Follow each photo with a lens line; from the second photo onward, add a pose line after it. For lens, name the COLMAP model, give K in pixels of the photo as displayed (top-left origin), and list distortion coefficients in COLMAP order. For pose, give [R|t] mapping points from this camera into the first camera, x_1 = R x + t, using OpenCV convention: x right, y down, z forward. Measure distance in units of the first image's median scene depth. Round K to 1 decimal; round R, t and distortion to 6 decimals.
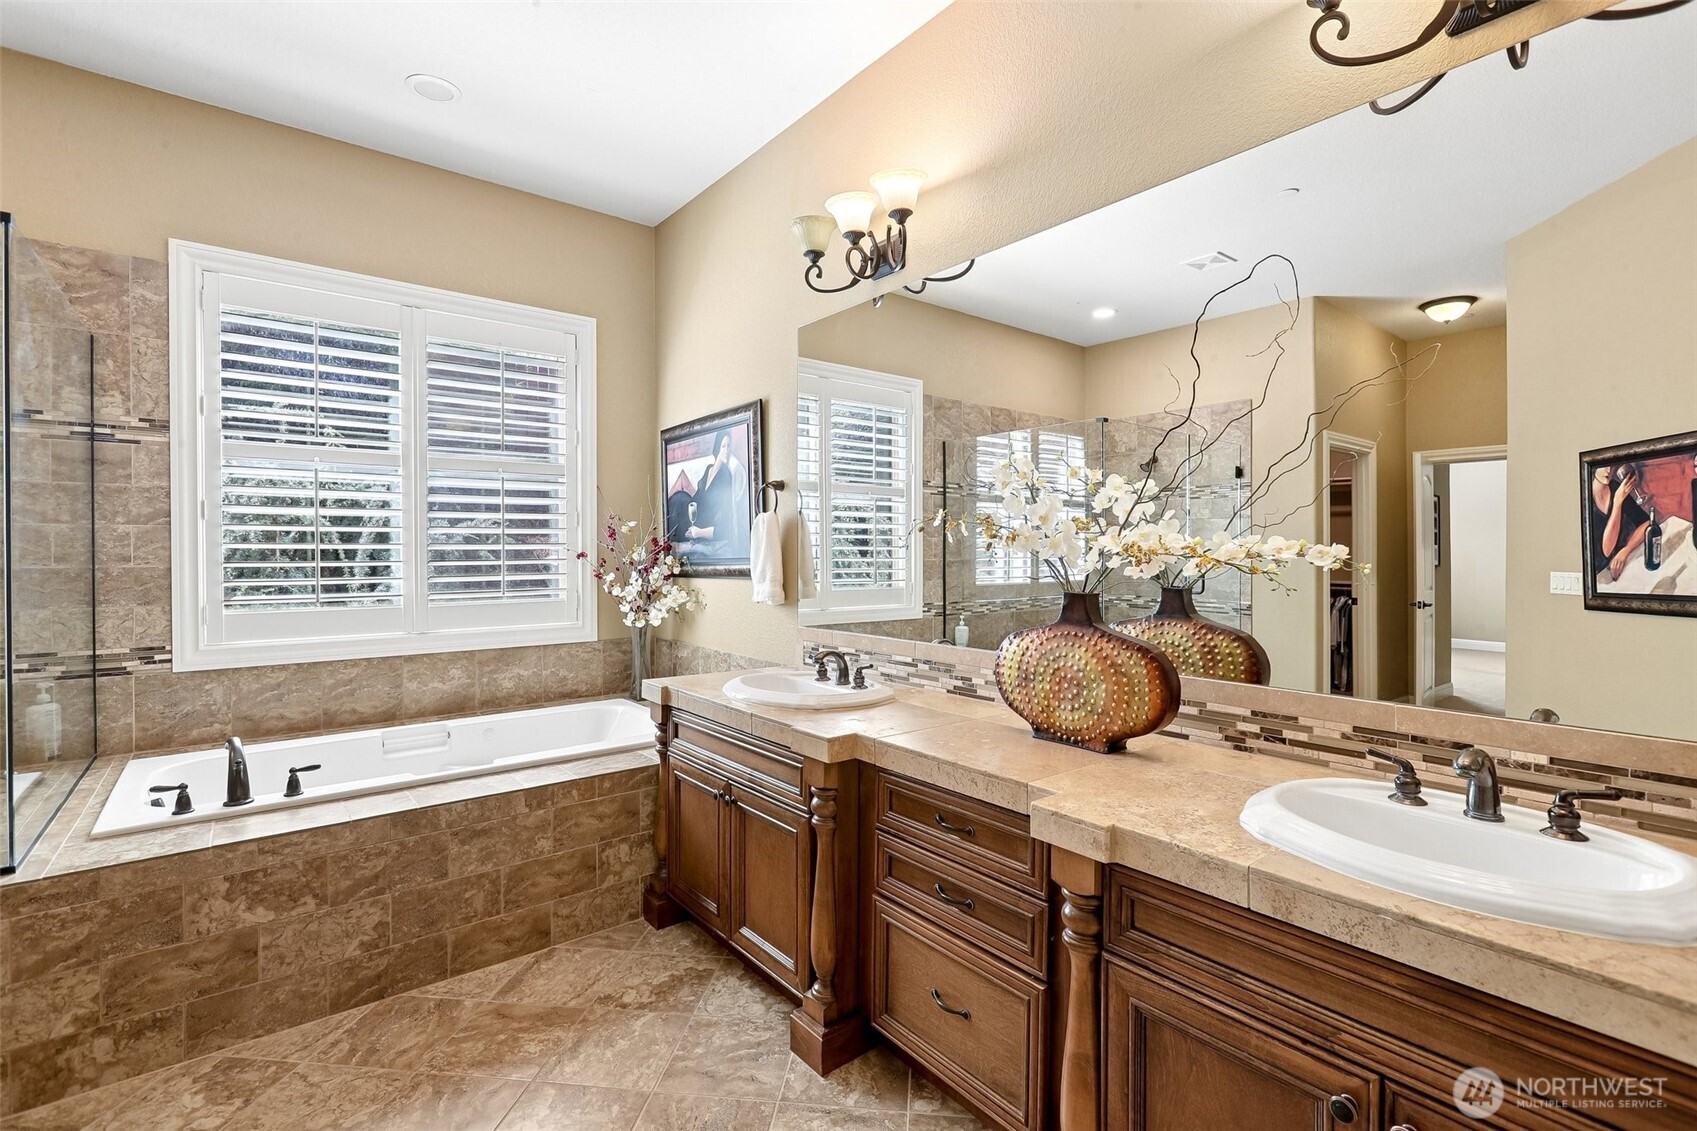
lens RADIAL K [[781.2, 0, 856.6], [0, 781.2, 568.1], [0, 0, 1]] dist [-0.015514, 0.008512]
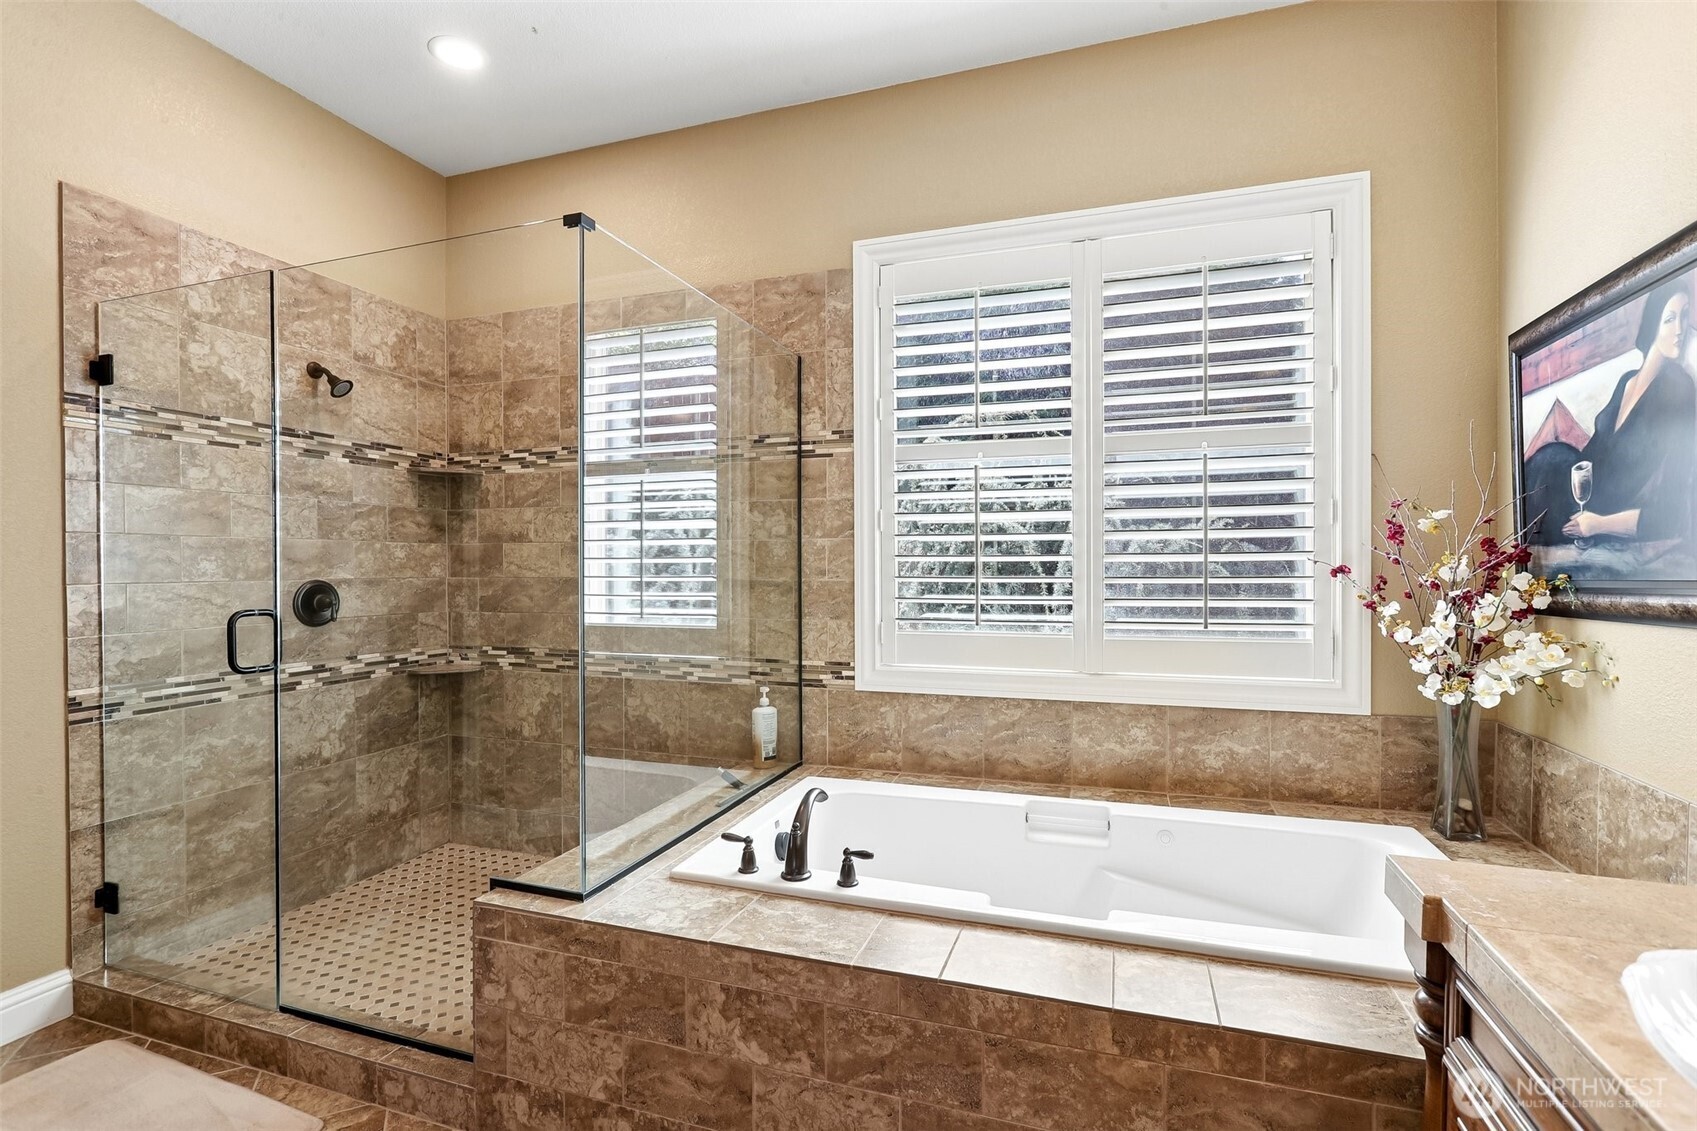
lens RADIAL K [[781.2, 0, 856.6], [0, 781.2, 568.1], [0, 0, 1]] dist [-0.015514, 0.008512]
pose [[0.536656, 0.003175, -0.843795, -0.055916], [-0.016266, 0.999846, -0.006584, -0.010266], [0.843644, 0.017259, 0.536625, 0.442330]]
